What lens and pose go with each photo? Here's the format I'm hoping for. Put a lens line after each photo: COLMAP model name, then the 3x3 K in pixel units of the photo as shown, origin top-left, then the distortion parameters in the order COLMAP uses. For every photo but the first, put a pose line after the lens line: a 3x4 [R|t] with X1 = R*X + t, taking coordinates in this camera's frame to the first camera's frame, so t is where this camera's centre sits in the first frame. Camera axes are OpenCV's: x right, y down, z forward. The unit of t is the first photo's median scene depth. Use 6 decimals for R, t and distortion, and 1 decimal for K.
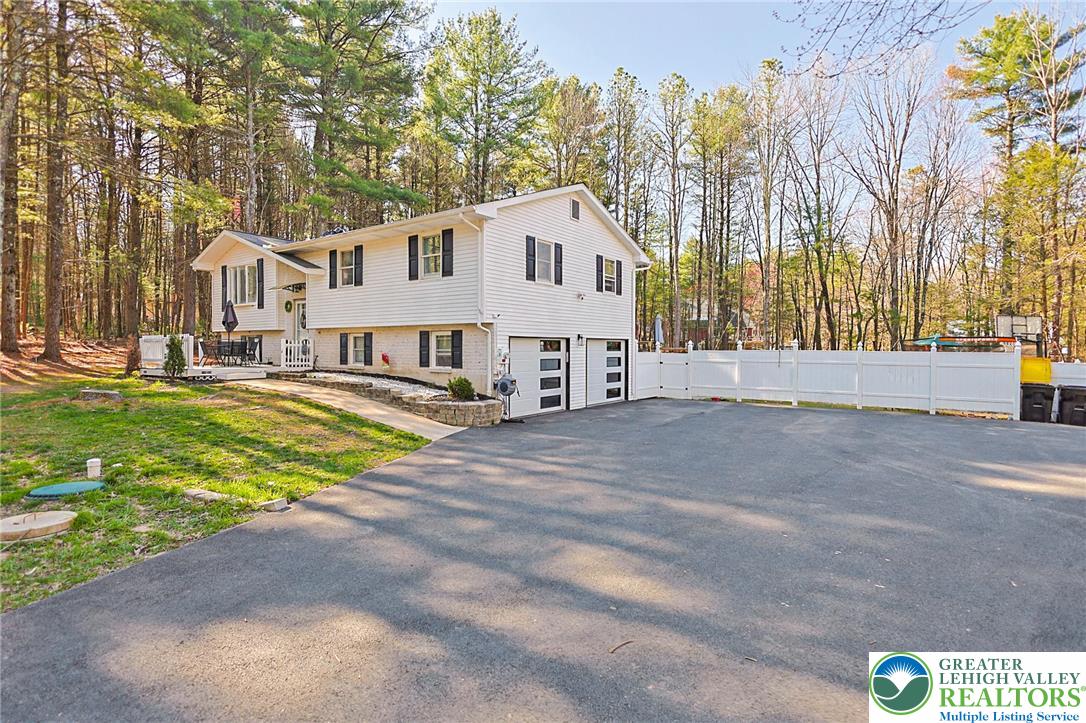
lens RADIAL K [[543.2, 0, 545.5], [0, 543.2, 347.1], [0, 0, 1]] dist [-0.001289, -0.002769]
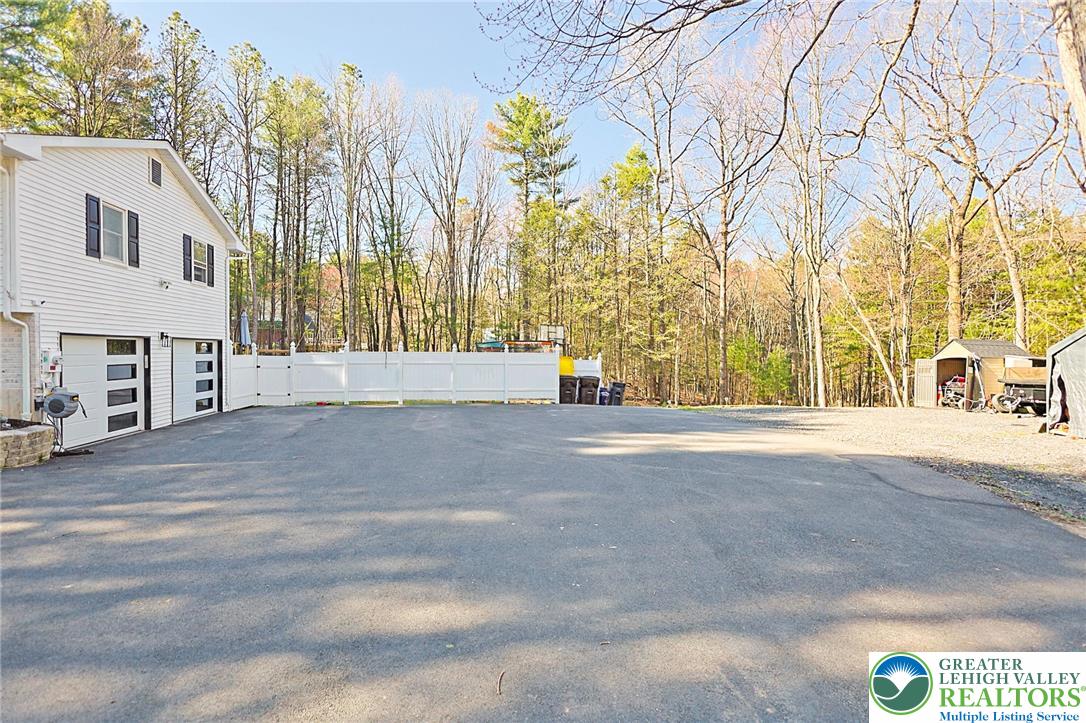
lens RADIAL K [[543.2, 0, 528.2], [0, 543.2, 357.9], [0, 0, 1]] dist [-0.001289, -0.002769]
pose [[0.737119, -0.011749, 0.675661, -0.076375], [0.001448, 0.999874, 0.015808, 0.001159], [-0.675761, -0.010674, 0.737043, 0.058611]]
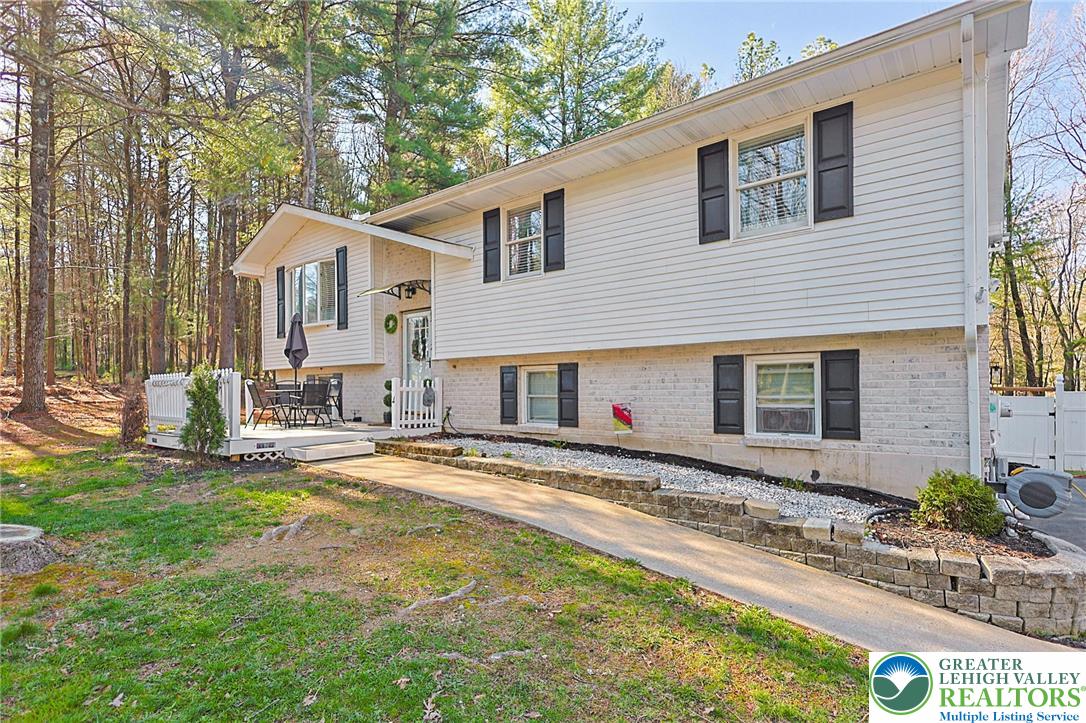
lens RADIAL K [[543.2, 0, 538.2], [0, 543.2, 385.7], [0, 0, 1]] dist [-0.001289, -0.002769]
pose [[0.998320, -0.010723, -0.056938, -0.309522], [0.010424, 0.999930, -0.005551, -0.002795], [0.056993, 0.004948, 0.998362, 0.460877]]
